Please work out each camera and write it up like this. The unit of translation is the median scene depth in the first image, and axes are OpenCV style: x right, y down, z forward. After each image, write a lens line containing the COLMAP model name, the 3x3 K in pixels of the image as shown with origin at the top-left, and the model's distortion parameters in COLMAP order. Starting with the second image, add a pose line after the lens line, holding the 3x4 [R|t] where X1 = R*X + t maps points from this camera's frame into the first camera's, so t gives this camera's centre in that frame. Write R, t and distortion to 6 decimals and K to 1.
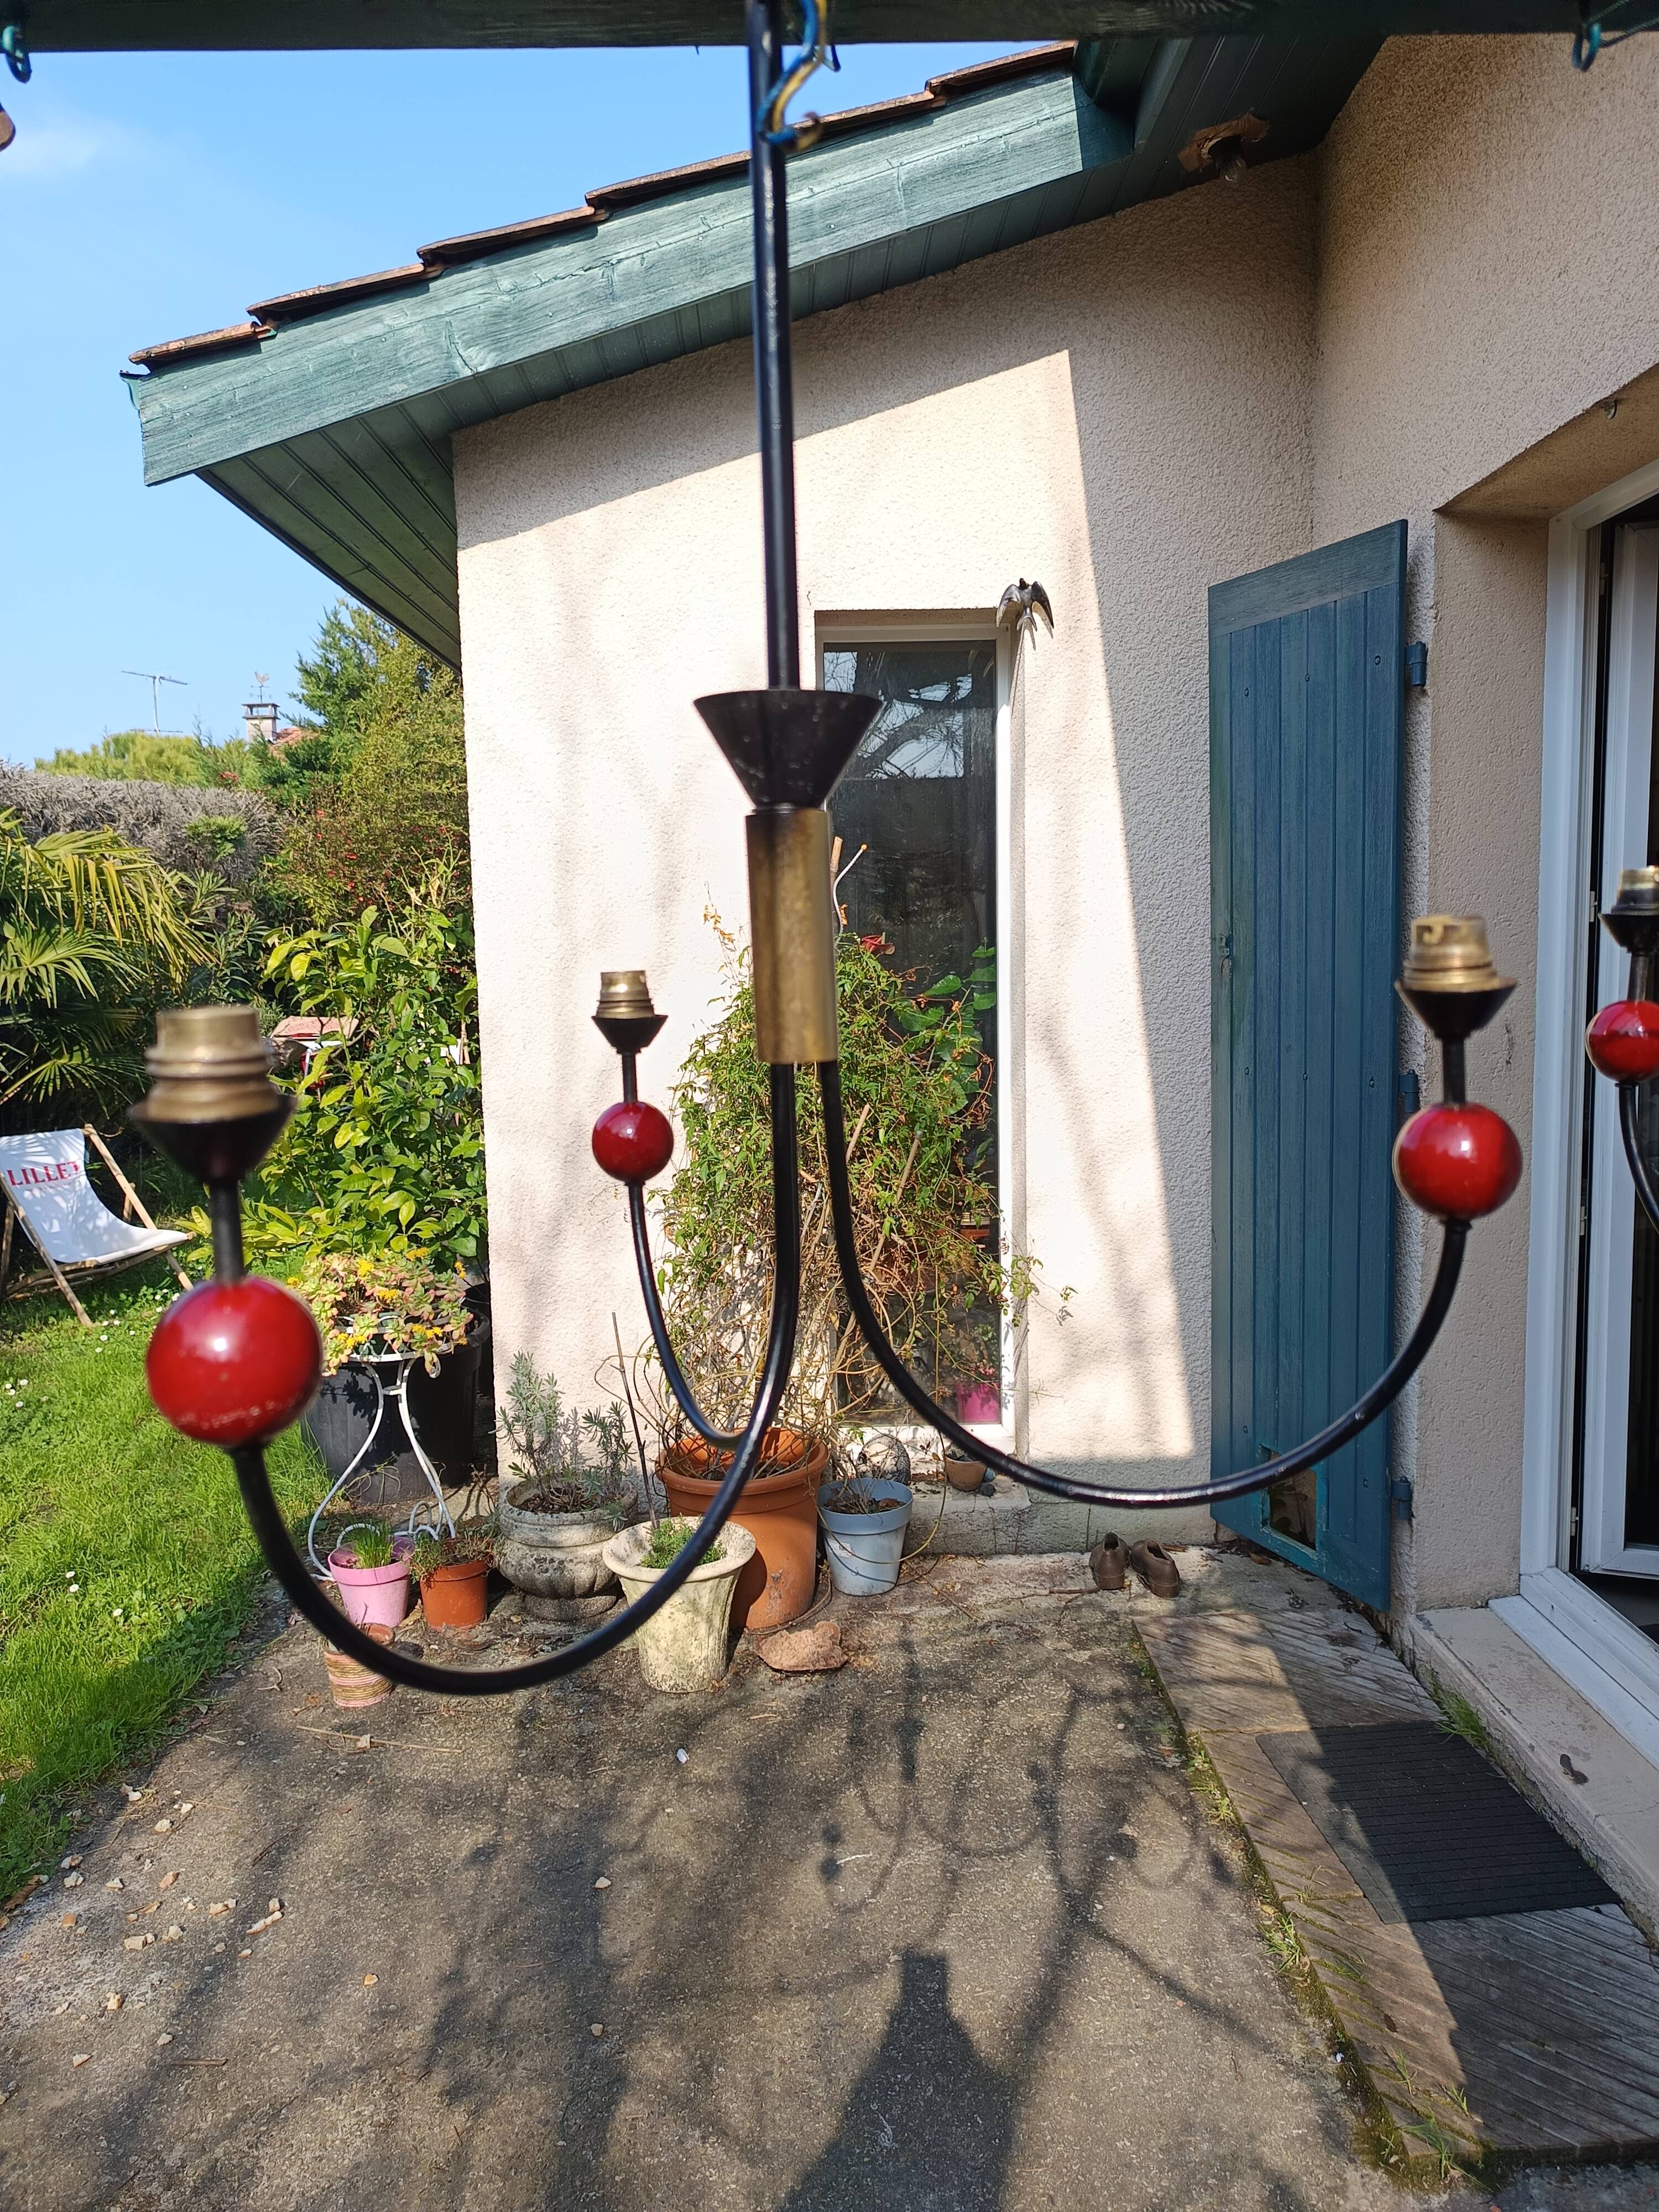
lens RADIAL K [[1521.9, 0, 847.5], [0, 1521.9, 1112.5], [0, 0, 1]] dist [-0.010029, 0.010033]
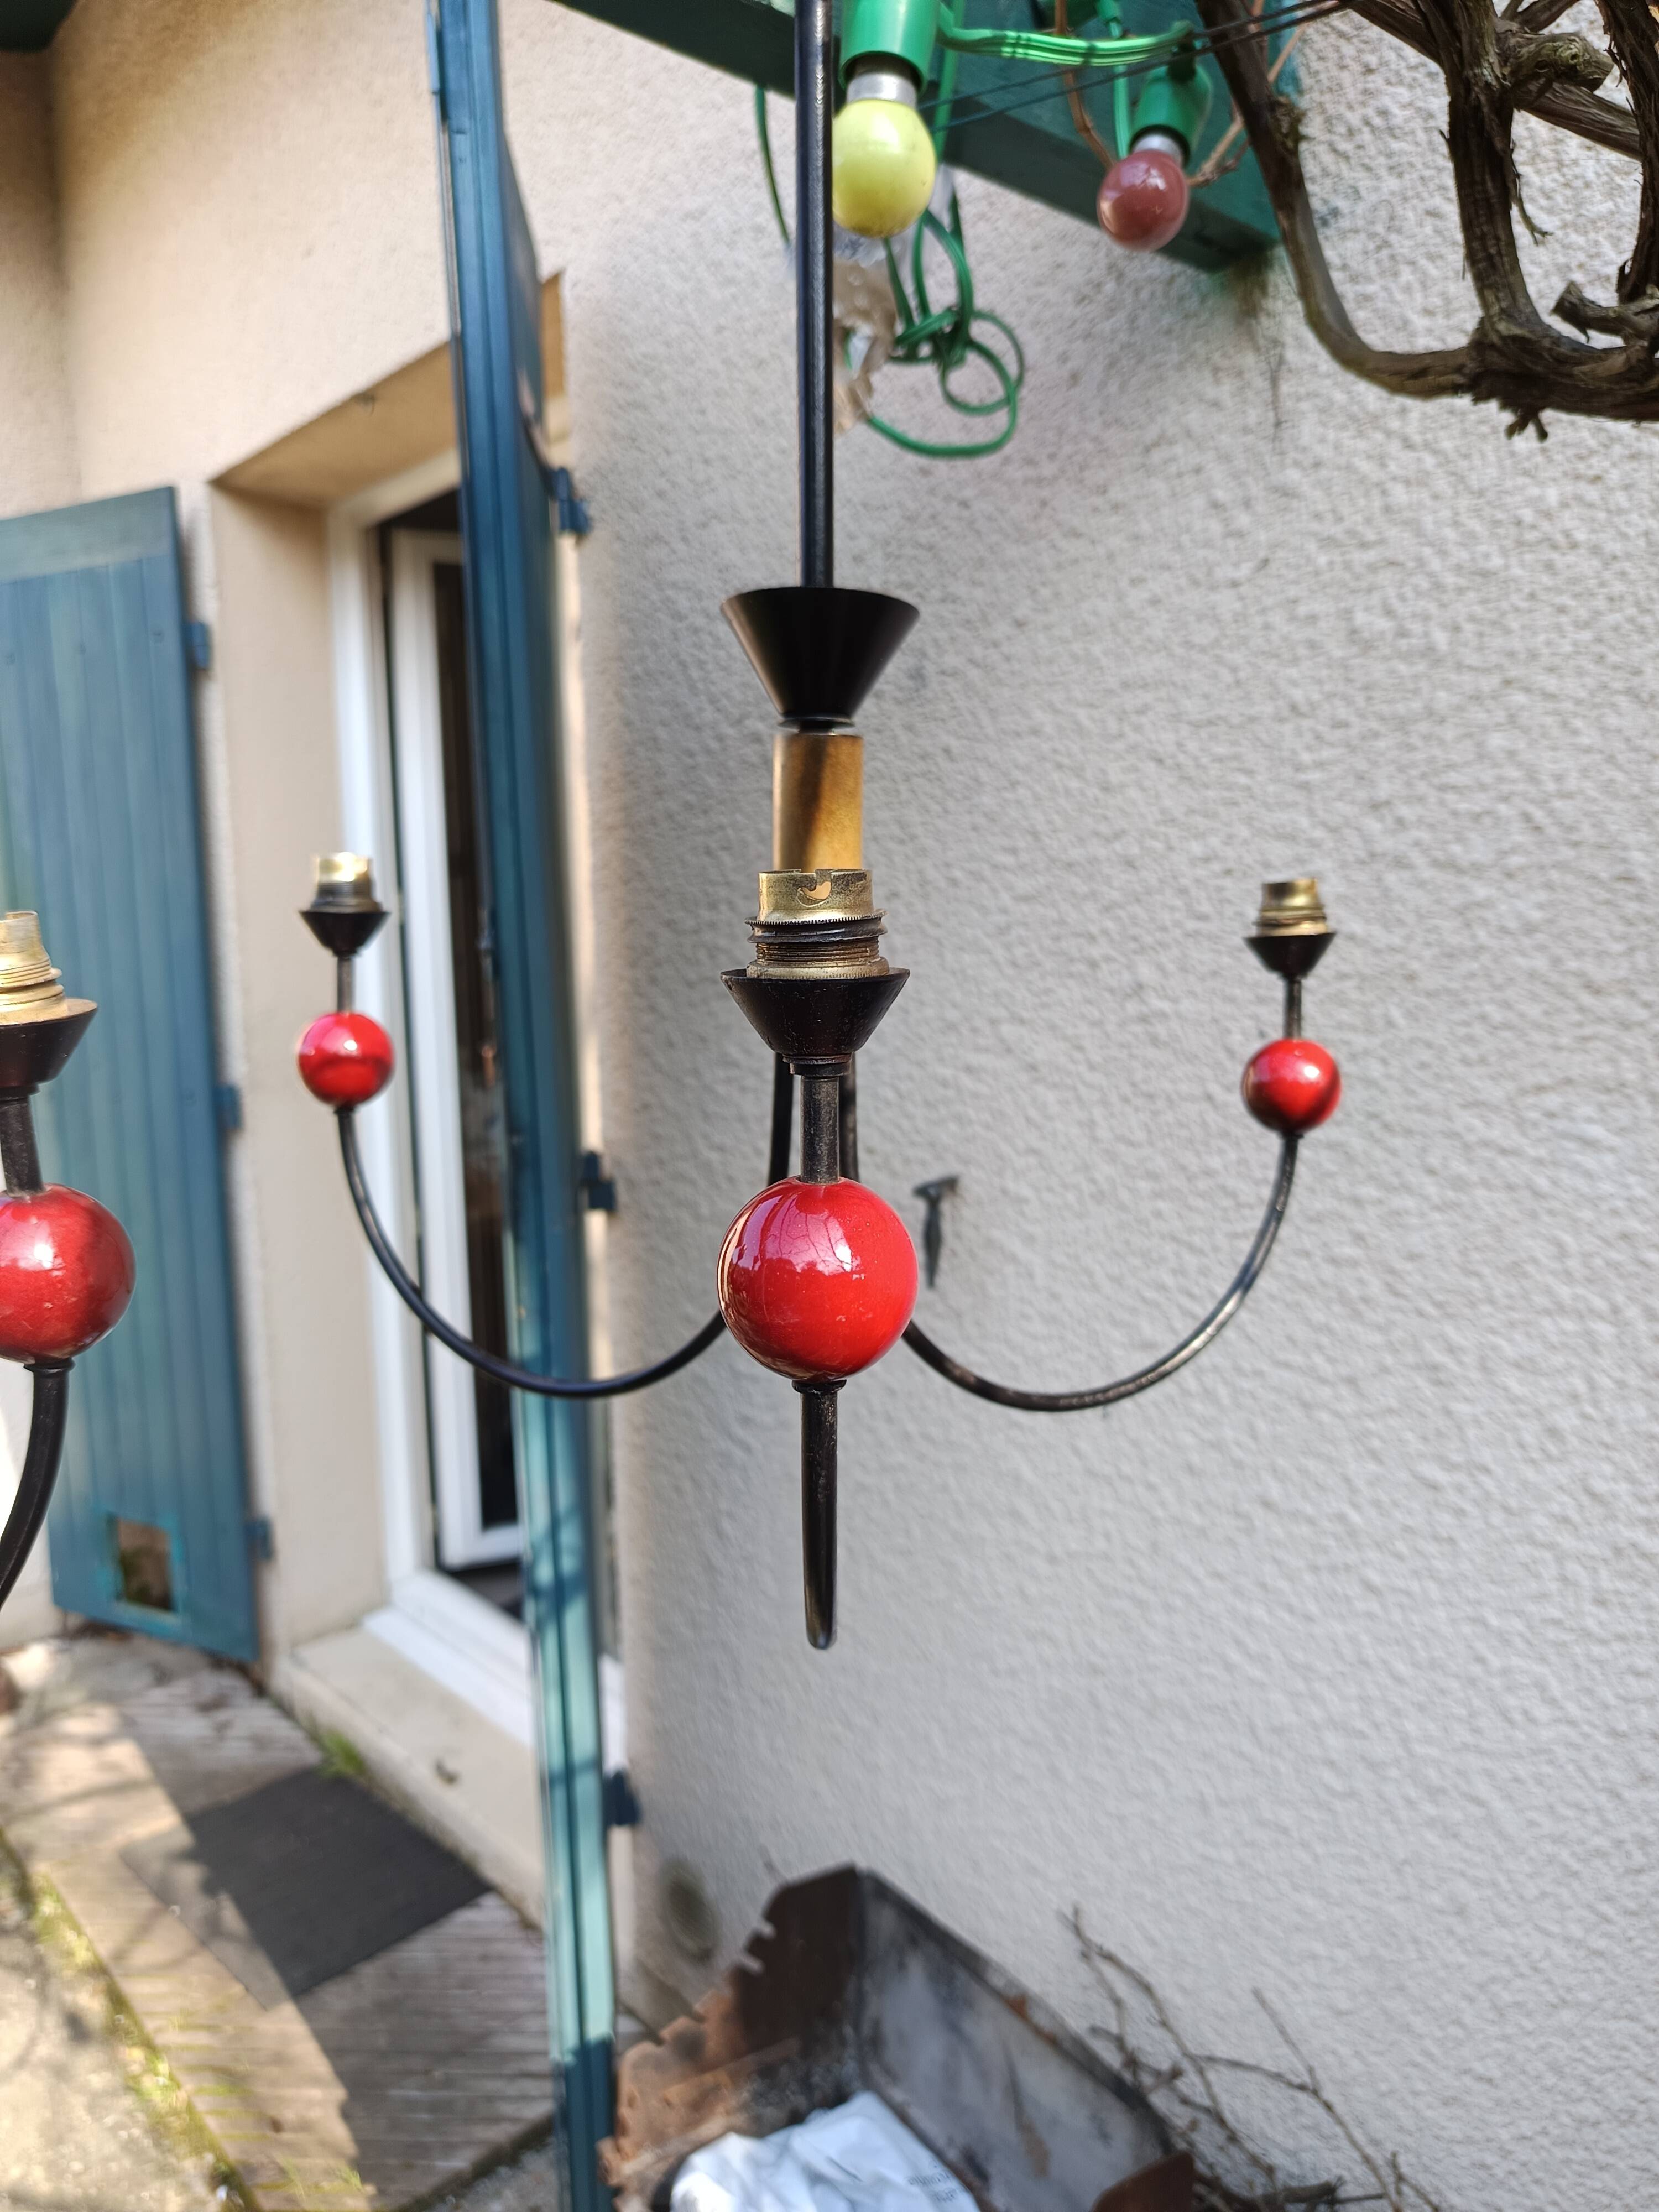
lens RADIAL K [[1521.9, 0, 818.4], [0, 1521.9, 1131.0], [0, 0, 1]] dist [-0.010029, 0.010033]
pose [[0.765048, -0.077893, 0.639245, 0.043816], [0.073265, 0.996741, 0.033771, -0.003336], [-0.639792, 0.020998, 0.768261, 0.048453]]
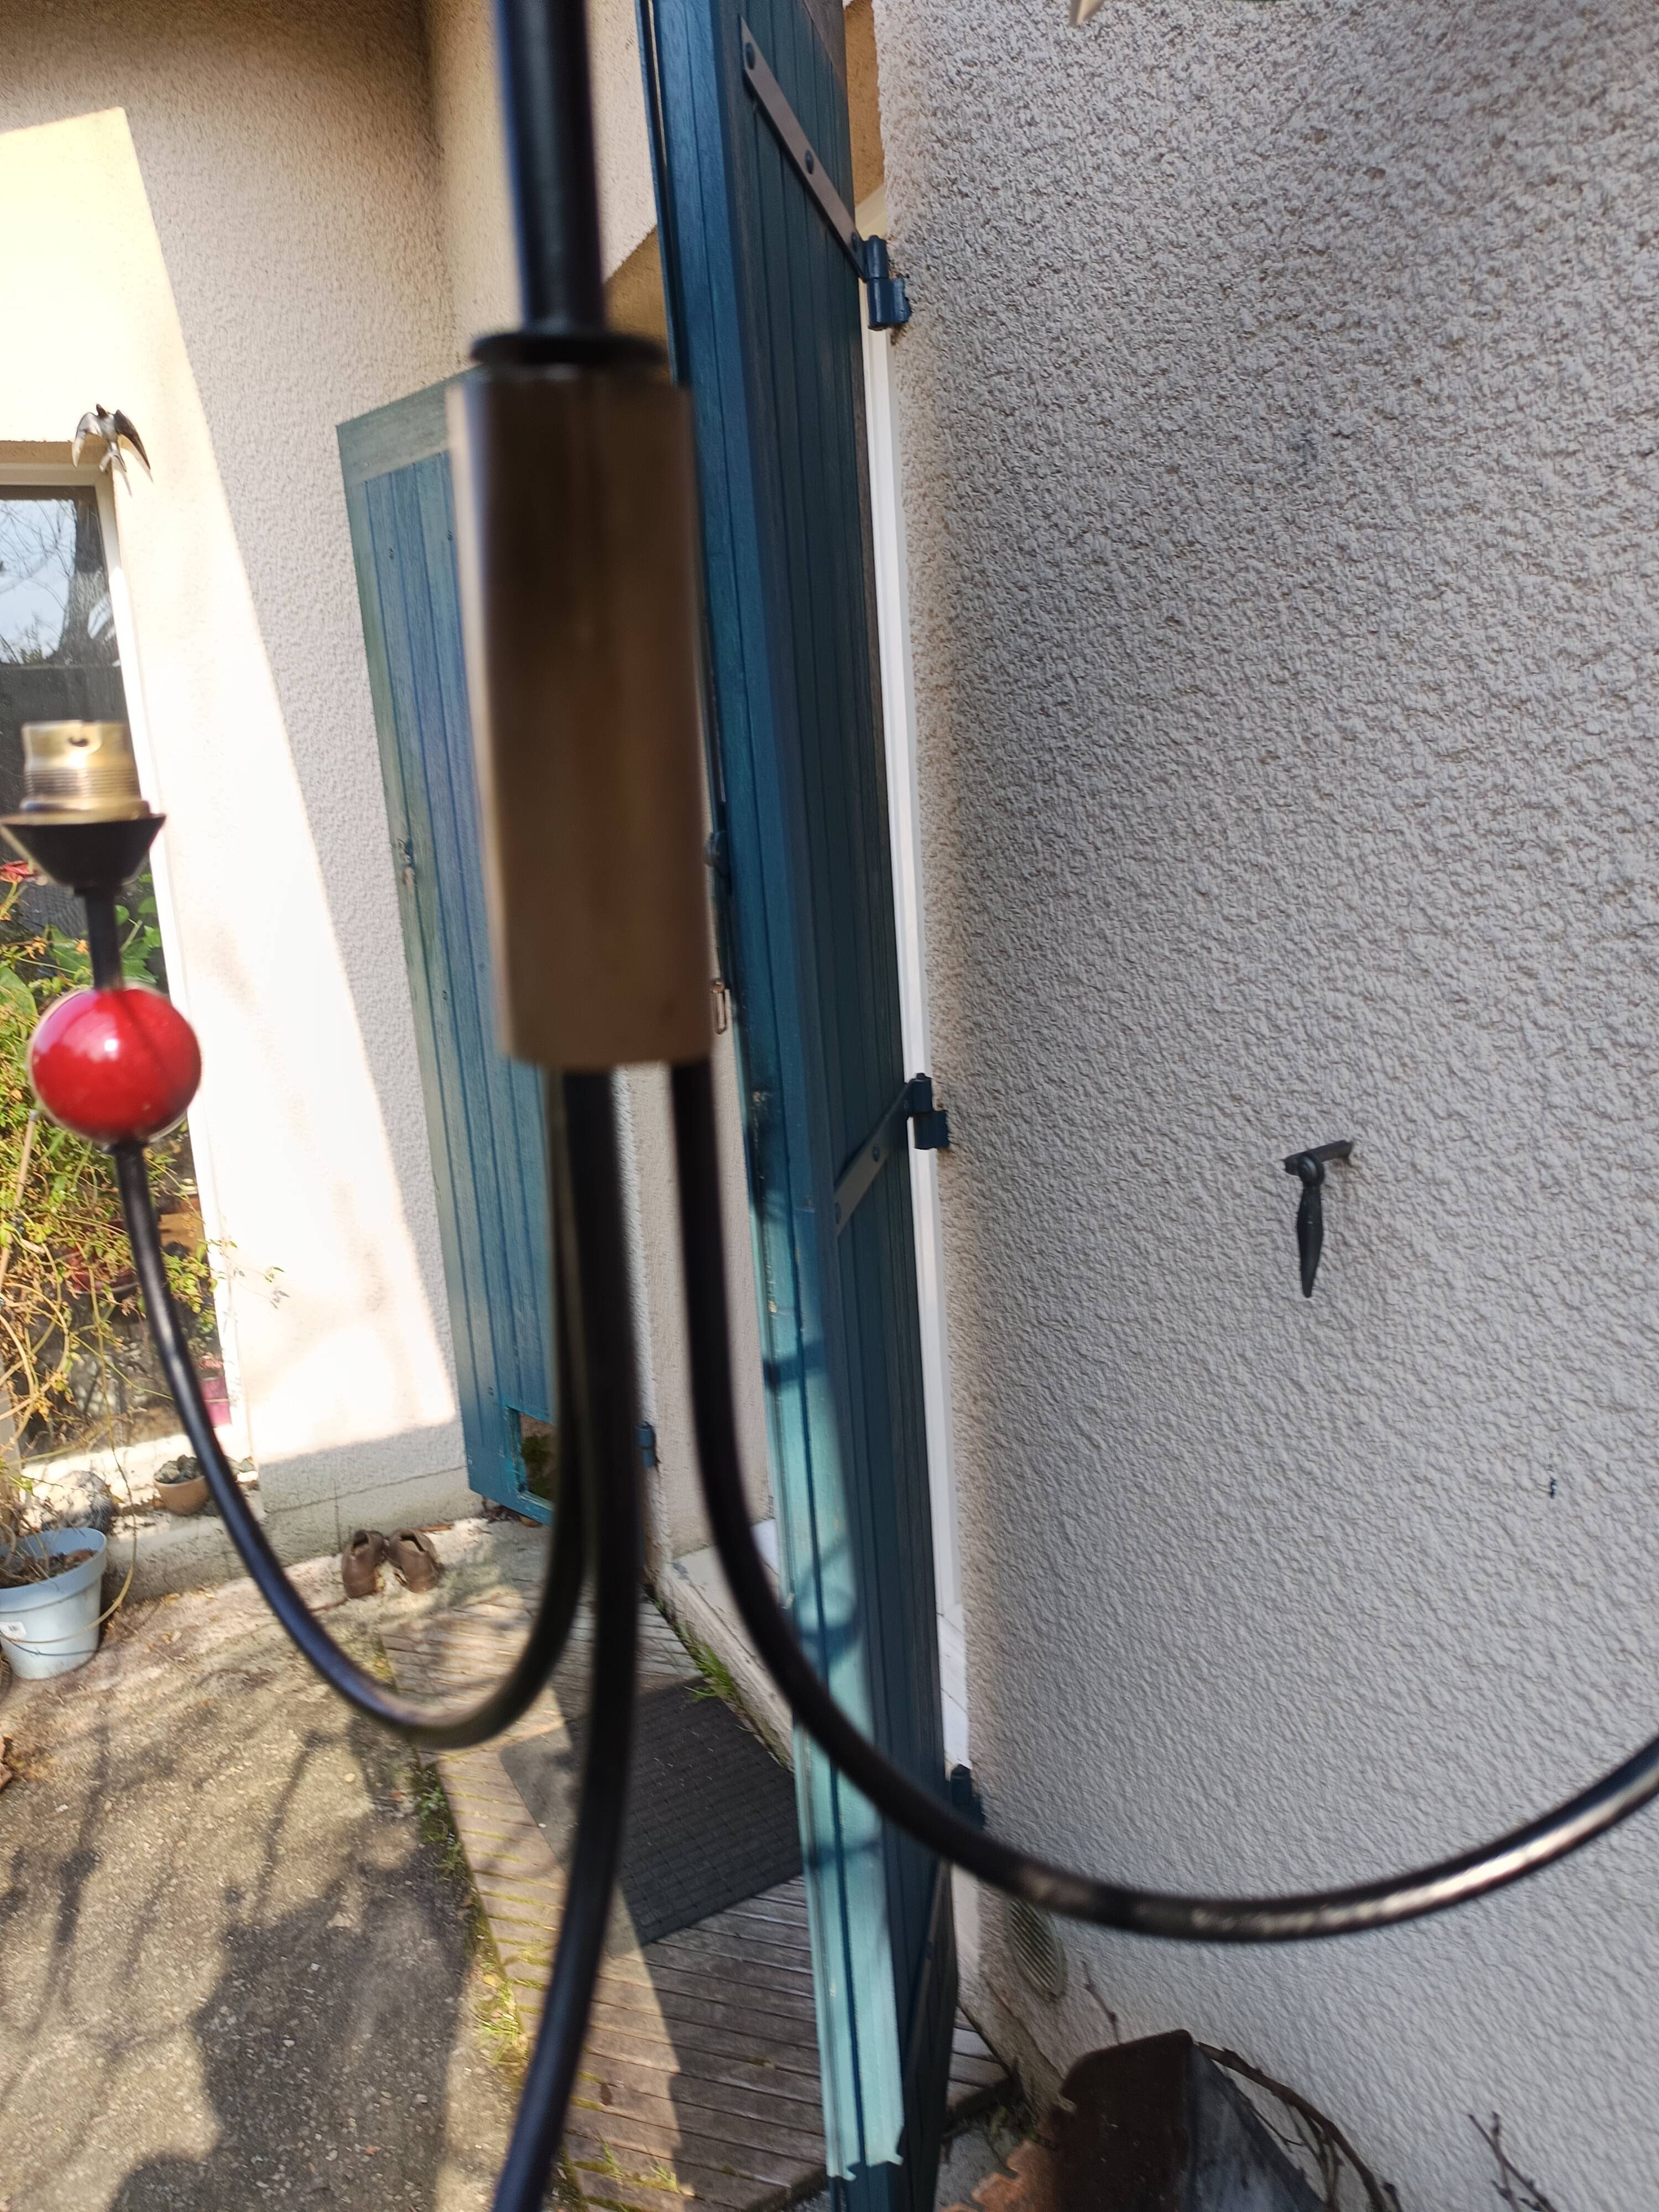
lens RADIAL K [[1521.9, 0, 821.4], [0, 1521.9, 1143.1], [0, 0, 1]] dist [-0.010029, 0.010033]
pose [[0.919067, -0.126540, 0.373233, 0.132126], [0.093173, 0.989970, 0.106203, -0.017692], [-0.382928, -0.062833, 0.921639, 0.106529]]
